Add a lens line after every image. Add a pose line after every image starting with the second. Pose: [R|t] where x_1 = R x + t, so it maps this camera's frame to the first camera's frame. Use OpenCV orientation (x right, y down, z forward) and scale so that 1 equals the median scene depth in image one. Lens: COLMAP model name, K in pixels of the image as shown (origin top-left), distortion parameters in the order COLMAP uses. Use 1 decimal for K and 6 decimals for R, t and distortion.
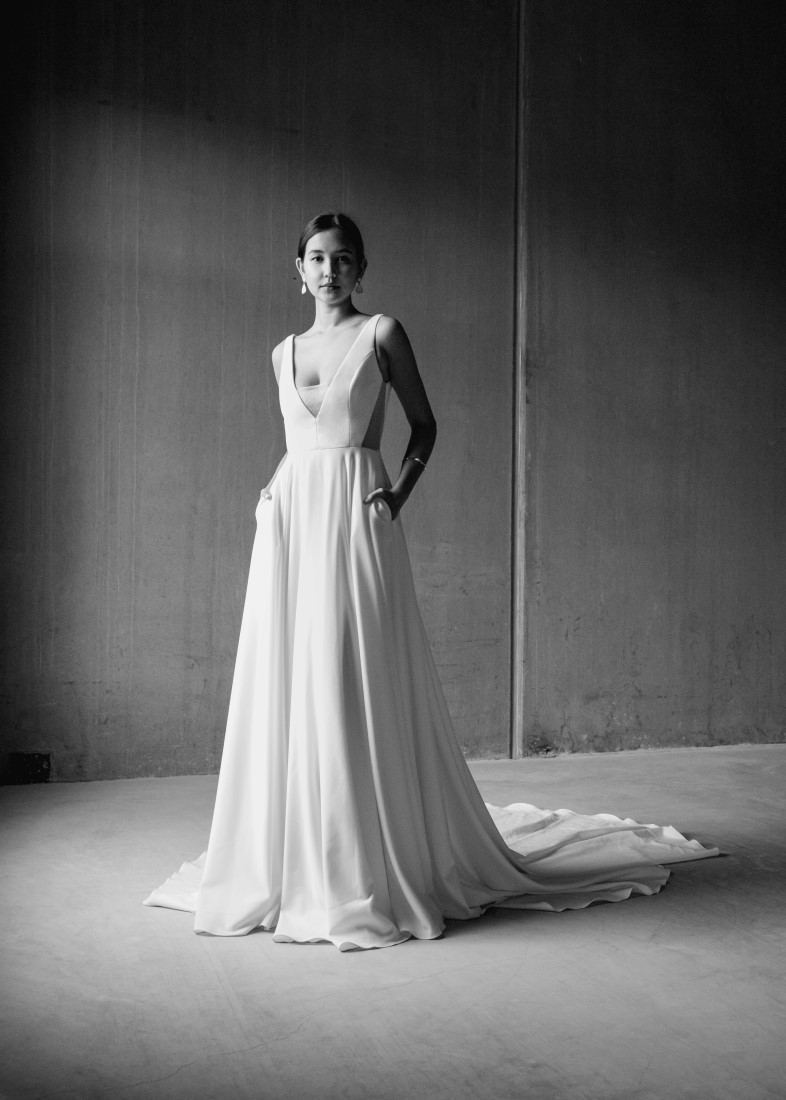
lens RADIAL K [[1113.0, 0, 392.2], [0, 1113.0, 550.0], [0, 0, 1]] dist [-0.007005, 0.000000]
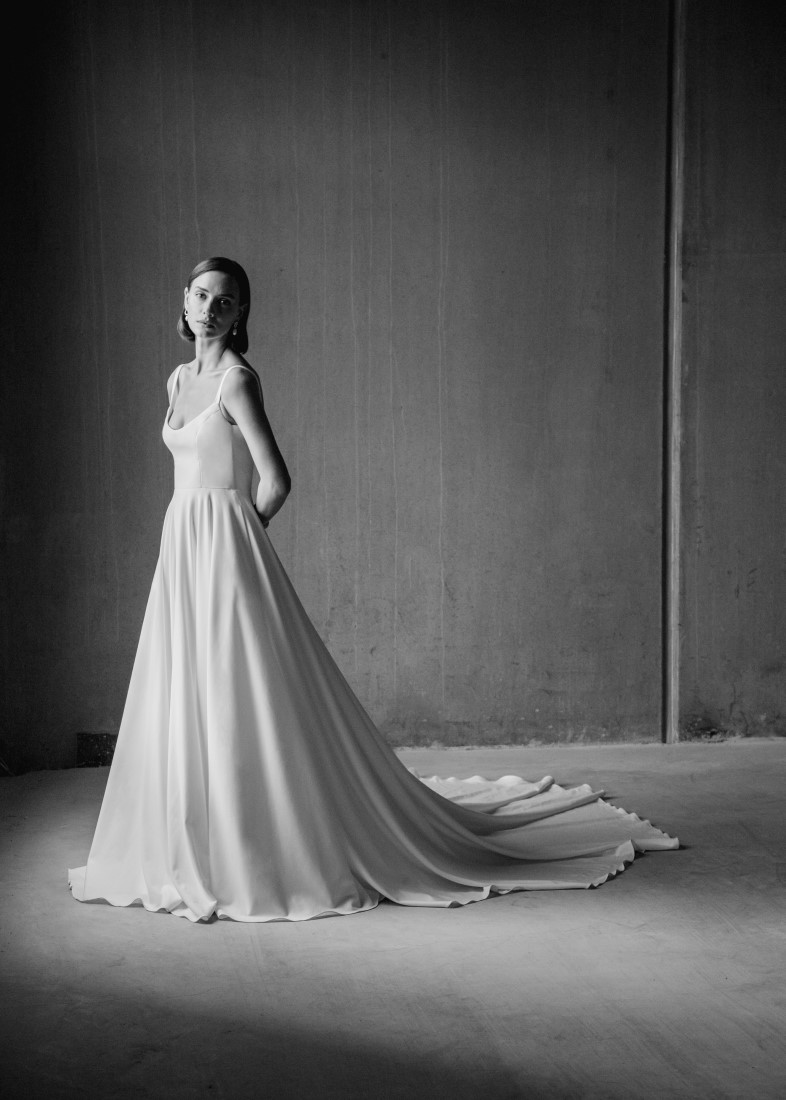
lens RADIAL K [[2184.0, 0, 364.9], [0, 2184.0, 564.4], [0, 0, 1]] dist [0.208534, 0.000000]
pose [[0.982070, 0.000810, -0.188515, 0.216120], [0.023803, 0.991455, 0.128260, -0.170621], [0.187008, -0.130447, 0.973659, -0.655754]]
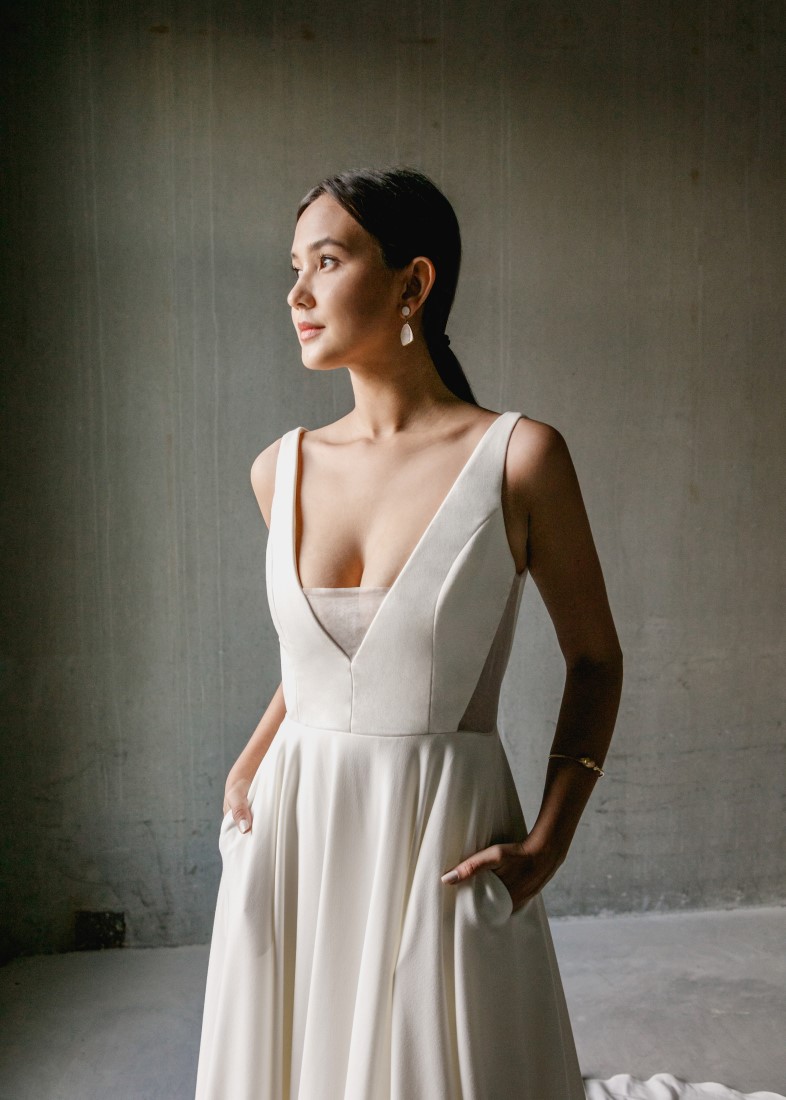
lens RADIAL K [[1015.3, 0, 381.6], [0, 1015.3, 539.7], [0, 0, 1]] dist [-0.043774, 0.000000]
pose [[0.975503, -0.005983, -0.219903, 0.020507], [0.024068, 0.996532, 0.079654, -0.120829], [0.218664, -0.082996, 0.972264, 0.369467]]
